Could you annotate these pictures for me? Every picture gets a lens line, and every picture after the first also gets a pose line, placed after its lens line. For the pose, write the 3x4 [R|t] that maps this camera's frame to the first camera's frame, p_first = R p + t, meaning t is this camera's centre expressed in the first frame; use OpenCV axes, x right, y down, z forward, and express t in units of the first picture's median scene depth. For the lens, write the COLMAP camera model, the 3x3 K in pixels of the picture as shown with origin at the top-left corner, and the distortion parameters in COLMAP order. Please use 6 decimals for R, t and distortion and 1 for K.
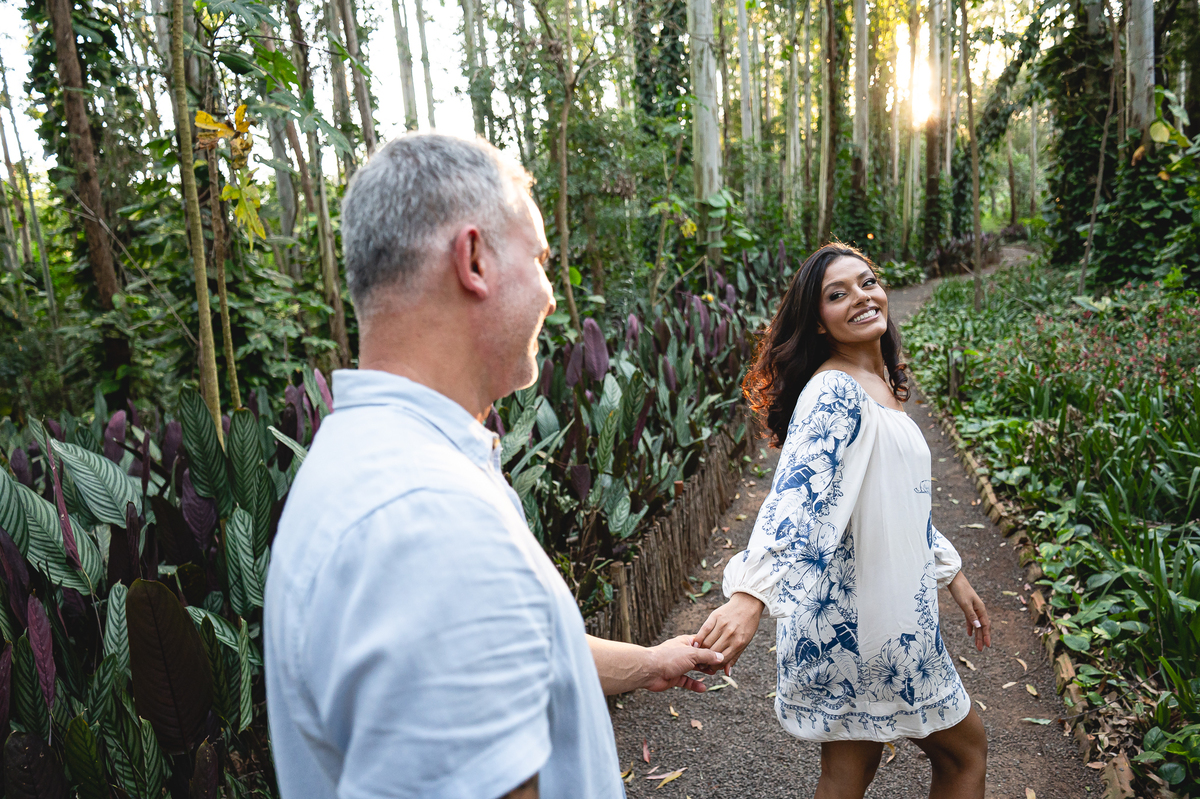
lens RADIAL K [[776.2, 0, 600.0], [0, 776.2, 399.5], [0, 0, 1]] dist [0.004097, 0.000498]
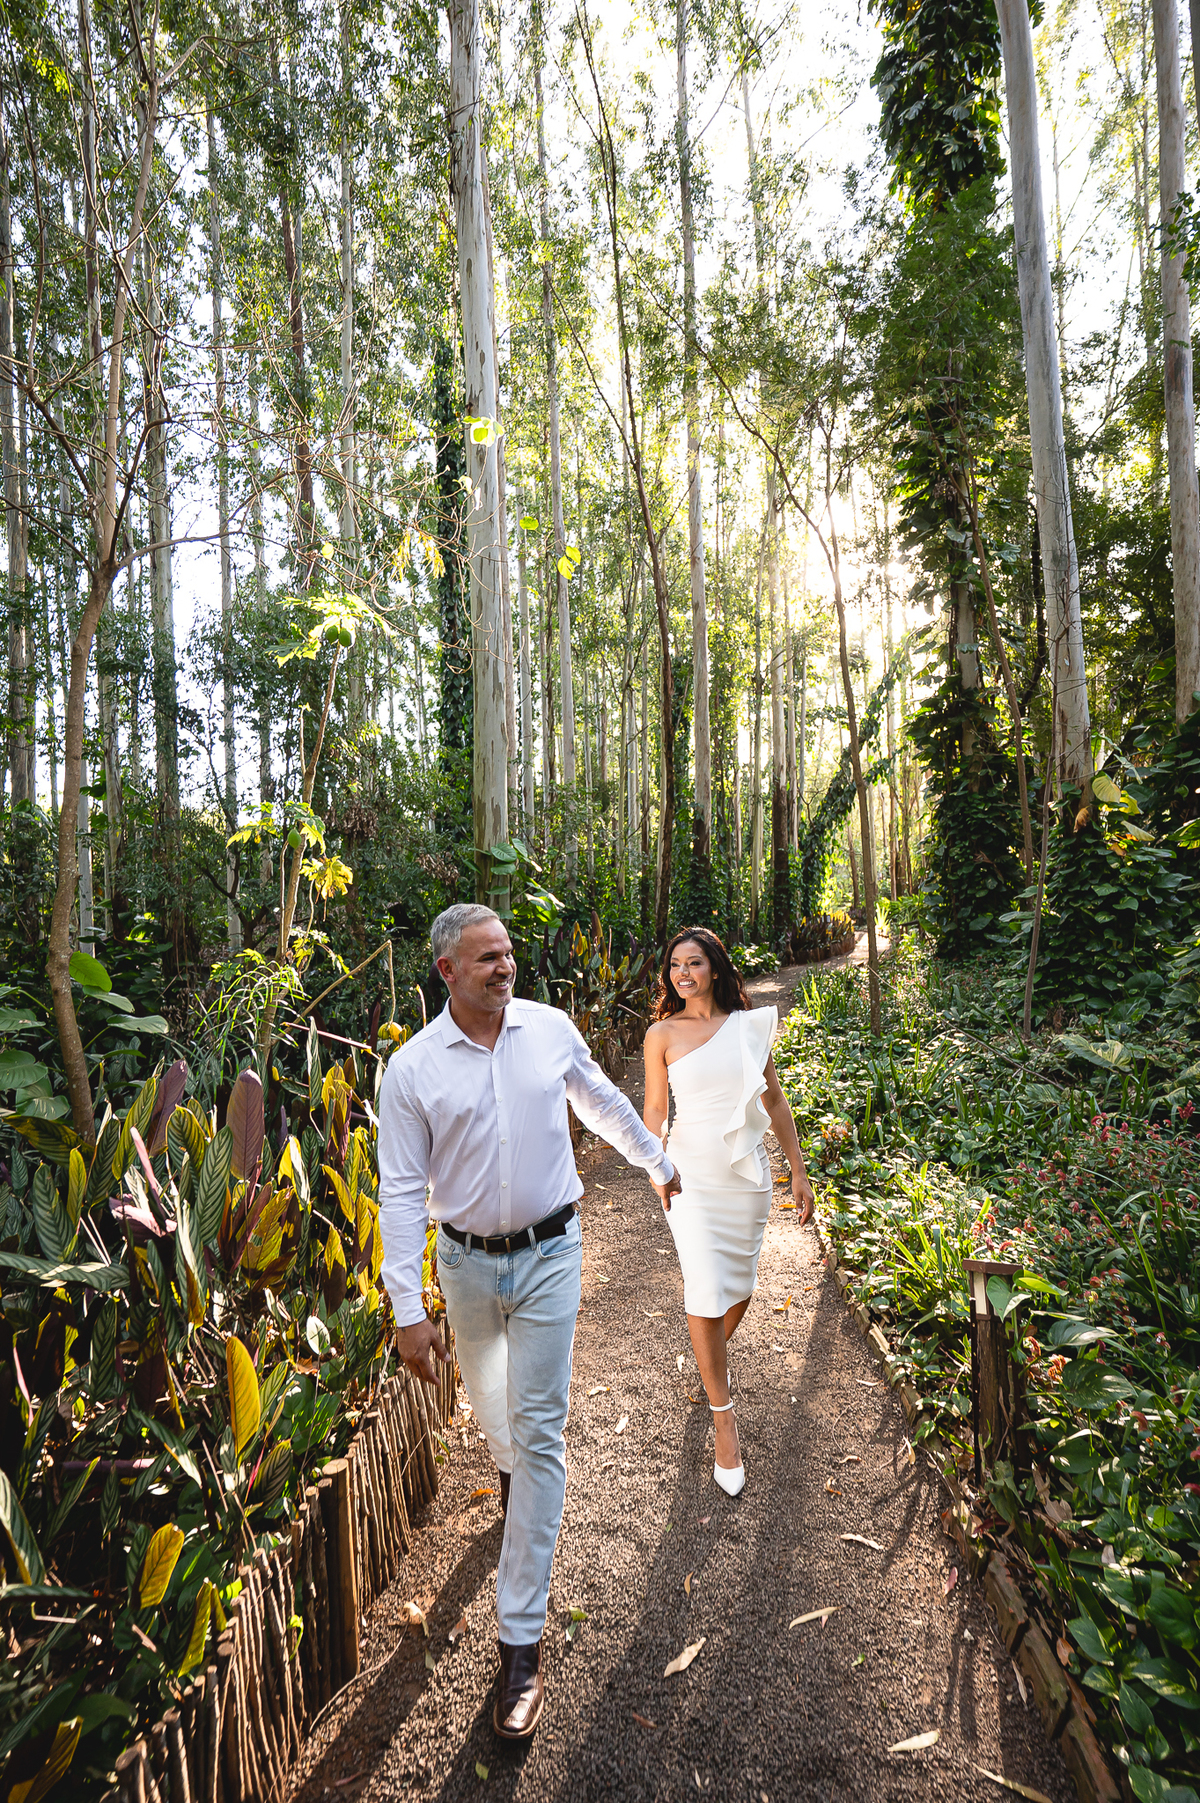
lens RADIAL K [[952.8, 0, 600.0], [0, 952.8, 901.5], [0, 0, 1]] dist [0.011221, -0.000783]
pose [[0.977061, 0.050588, 0.206866, 0.061818], [-0.007017, 0.978497, -0.206143, -0.040616], [-0.212846, 0.199963, 0.956405, 0.187737]]
